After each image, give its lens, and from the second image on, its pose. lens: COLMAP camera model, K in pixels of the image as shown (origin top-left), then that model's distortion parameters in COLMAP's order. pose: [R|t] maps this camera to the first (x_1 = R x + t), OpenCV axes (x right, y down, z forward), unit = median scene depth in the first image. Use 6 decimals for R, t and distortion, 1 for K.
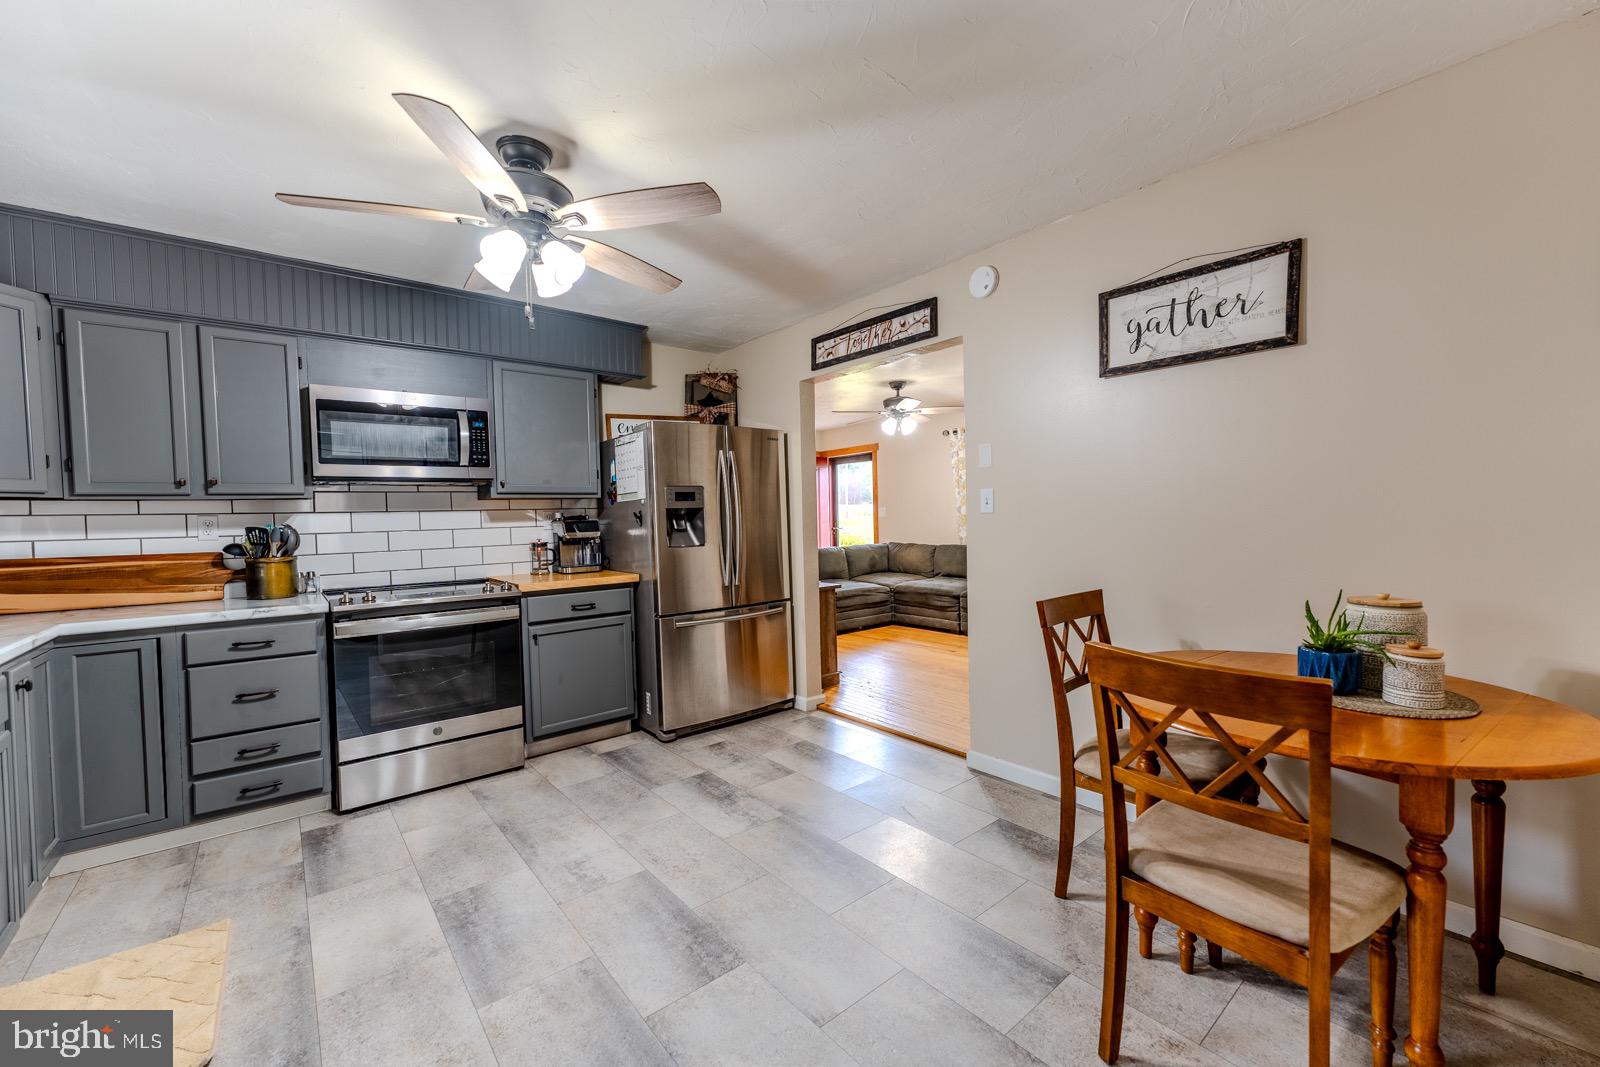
lens RADIAL K [[639.8, 0, 799.9], [0, 639.8, 527.0], [0, 0, 1]] dist [-0.000361, 0.000865]
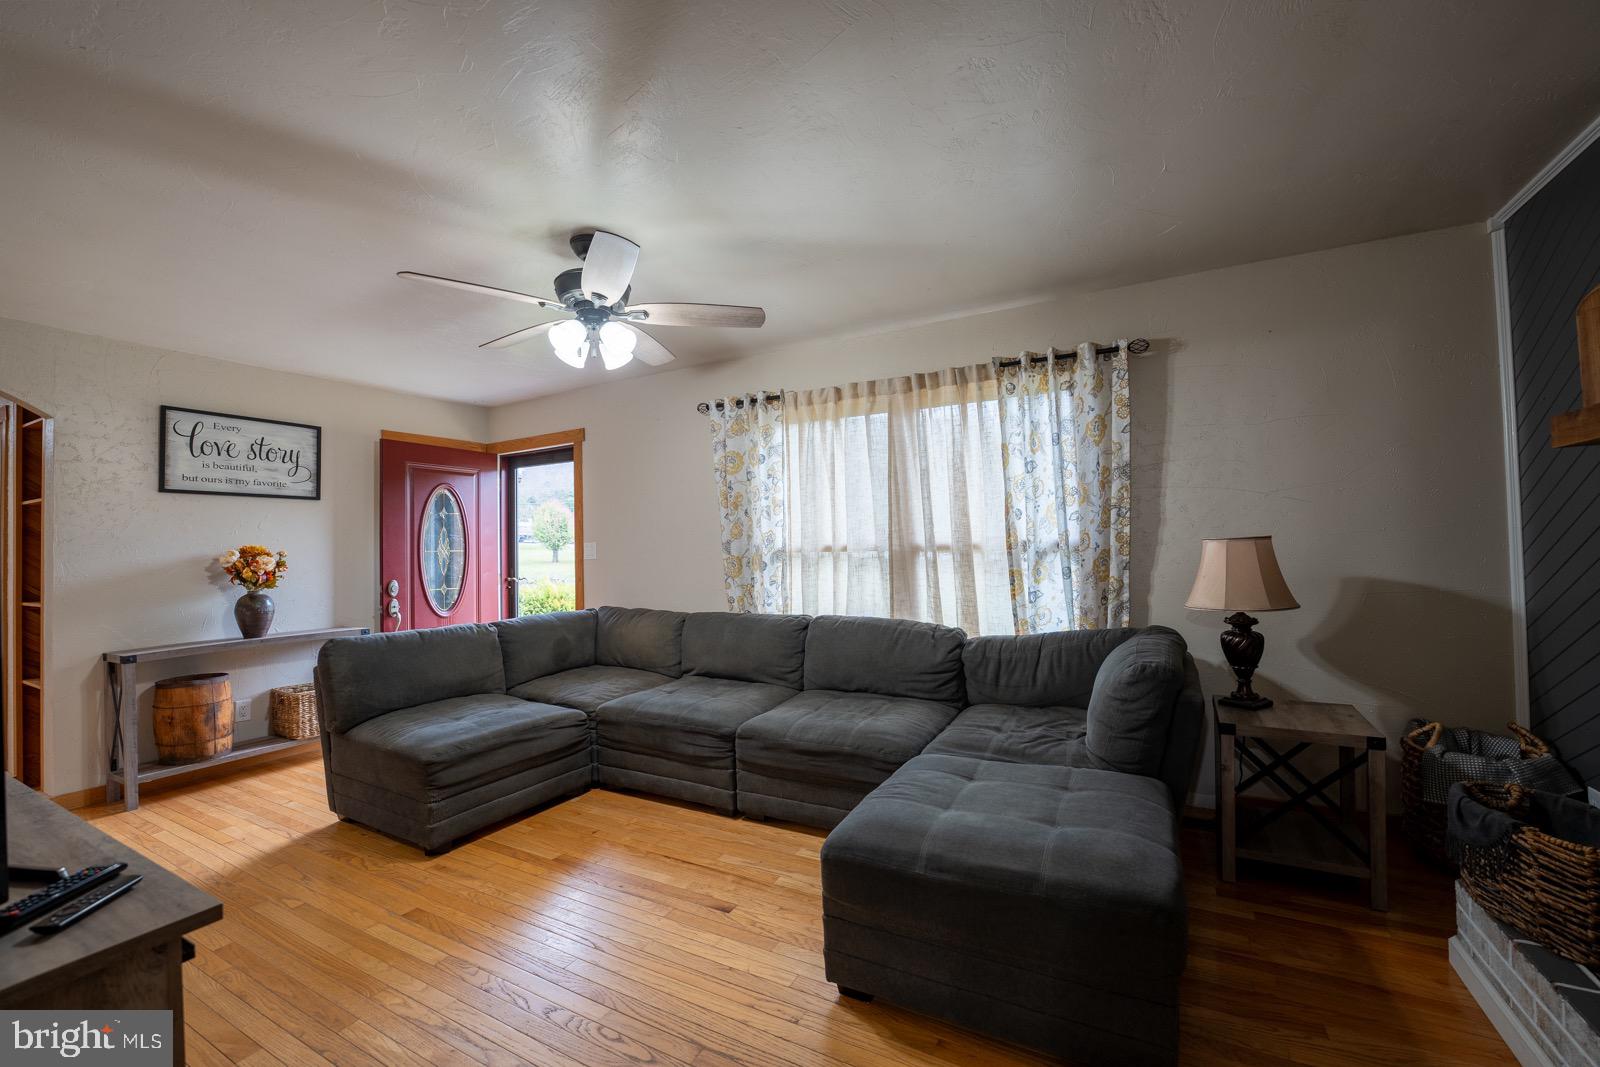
lens RADIAL K [[639.8, 0, 805.9], [0, 639.8, 532.6], [0, 0, 1]] dist [-0.000361, 0.000865]
pose [[0.925721, 0.010818, 0.378053, 0.149196], [0.010767, 0.998432, -0.054936, -0.012840], [-0.378055, 0.054926, 0.924152, 0.670934]]
